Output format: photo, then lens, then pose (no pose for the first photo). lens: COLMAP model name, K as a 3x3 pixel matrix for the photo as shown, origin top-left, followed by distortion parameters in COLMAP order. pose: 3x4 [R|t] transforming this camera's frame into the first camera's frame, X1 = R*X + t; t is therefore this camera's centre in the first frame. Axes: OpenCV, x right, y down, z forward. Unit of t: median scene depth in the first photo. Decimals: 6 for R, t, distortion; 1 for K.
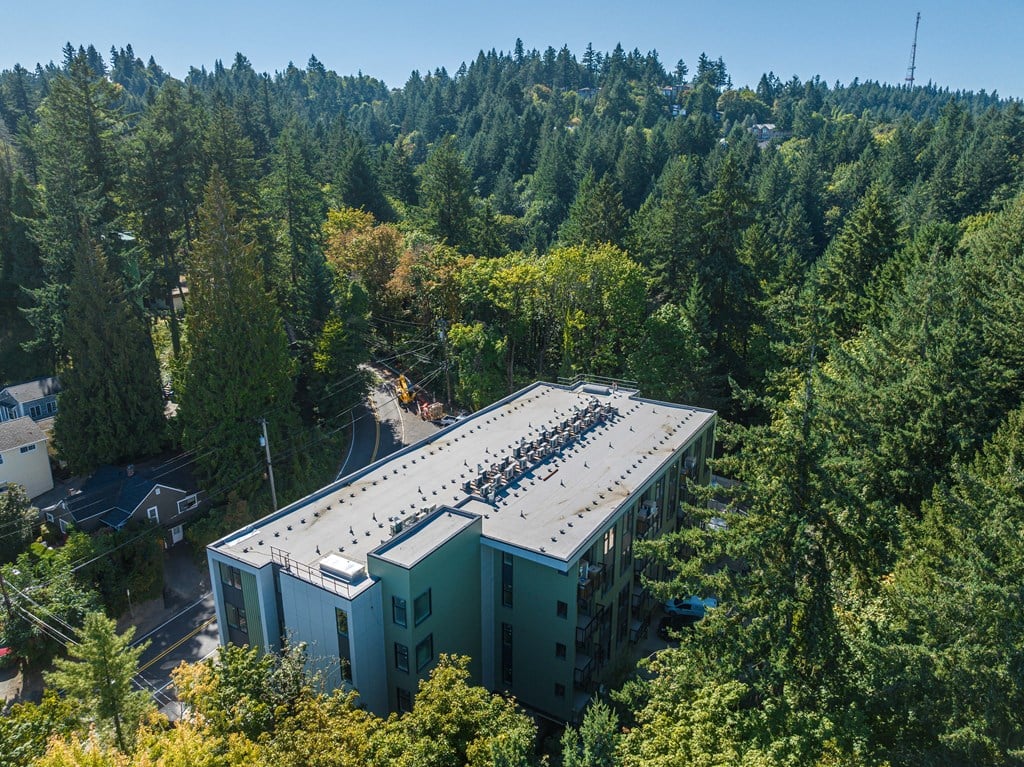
lens RADIAL K [[720.8, 0, 509.7], [0, 720.8, 384.4], [0, 0, 1]] dist [-0.052589, 0.022244]
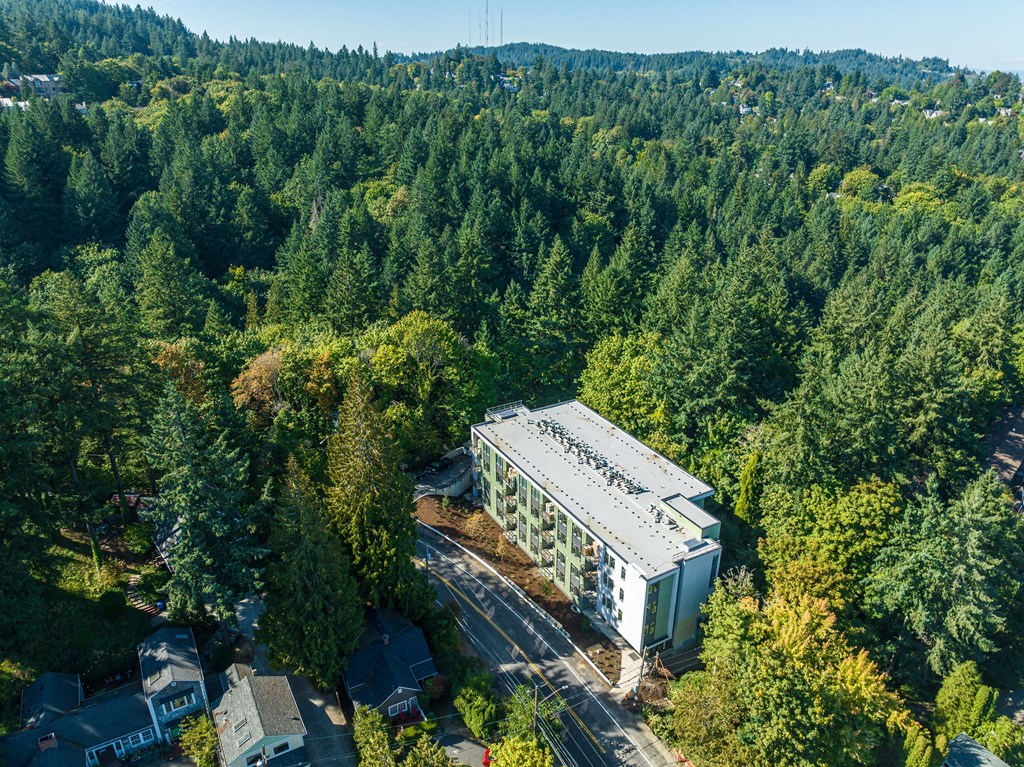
lens RADIAL K [[720.8, 0, 509.7], [0, 720.8, 384.4], [0, 0, 1]] dist [-0.052589, 0.022244]
pose [[0.493403, -0.355309, 0.793920, -0.311781], [0.248412, 0.932307, 0.262860, -0.132746], [-0.833574, 0.067523, 0.548266, 0.046553]]
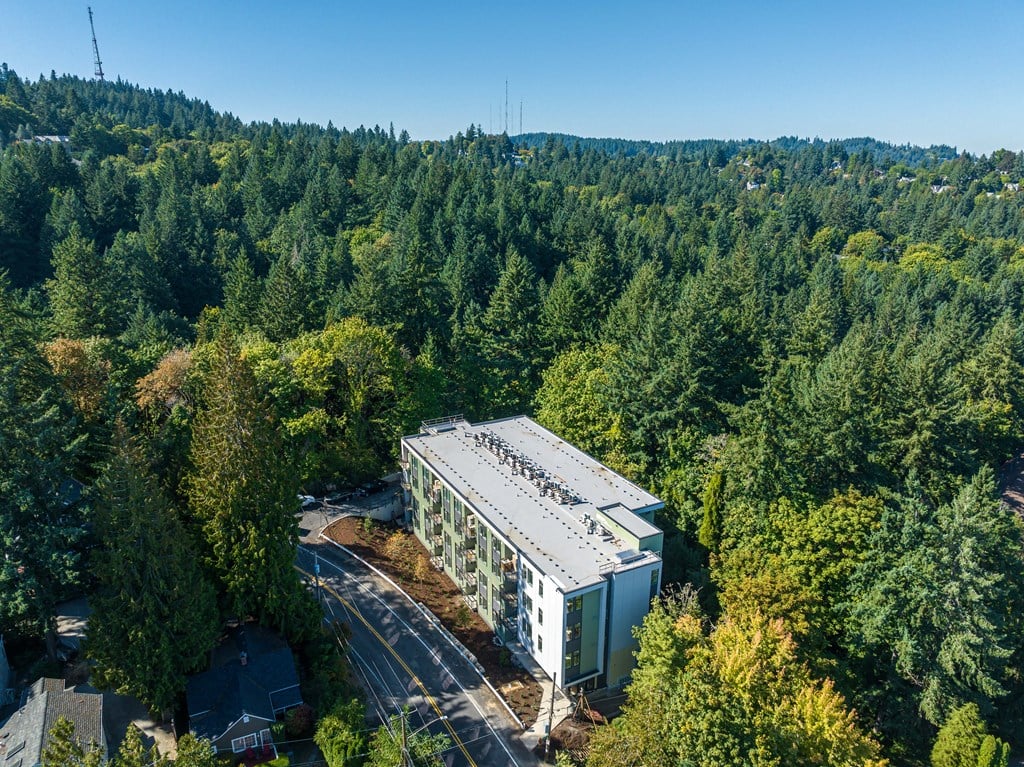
lens RADIAL K [[720.8, 0, 509.7], [0, 720.8, 384.4], [0, 0, 1]] dist [-0.052589, 0.022244]
pose [[0.516913, -0.259278, 0.815828, -0.265934], [0.242106, 0.958398, 0.151188, -0.073074], [-0.821088, 0.119366, 0.558181, 0.037780]]
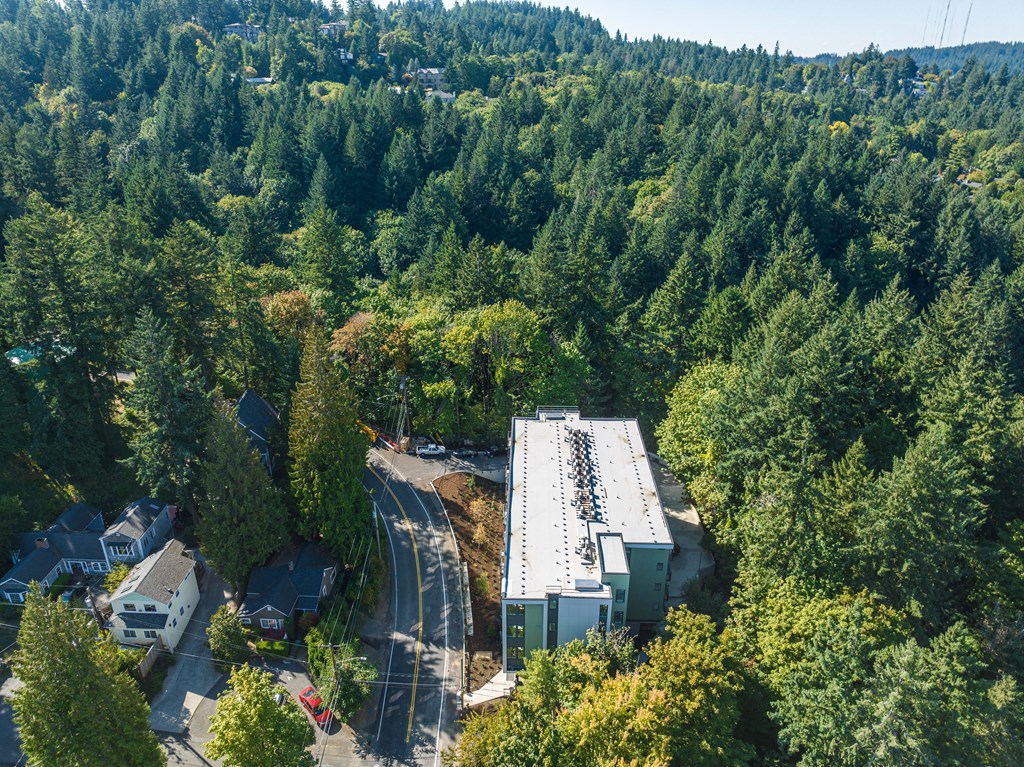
lens RADIAL K [[720.8, 0, 509.7], [0, 720.8, 384.4], [0, 0, 1]] dist [-0.052589, 0.022244]
pose [[0.872307, -0.200859, 0.445800, -0.182063], [0.140421, 0.976232, 0.165085, -0.094160], [-0.468362, -0.081405, 0.879778, -0.081034]]
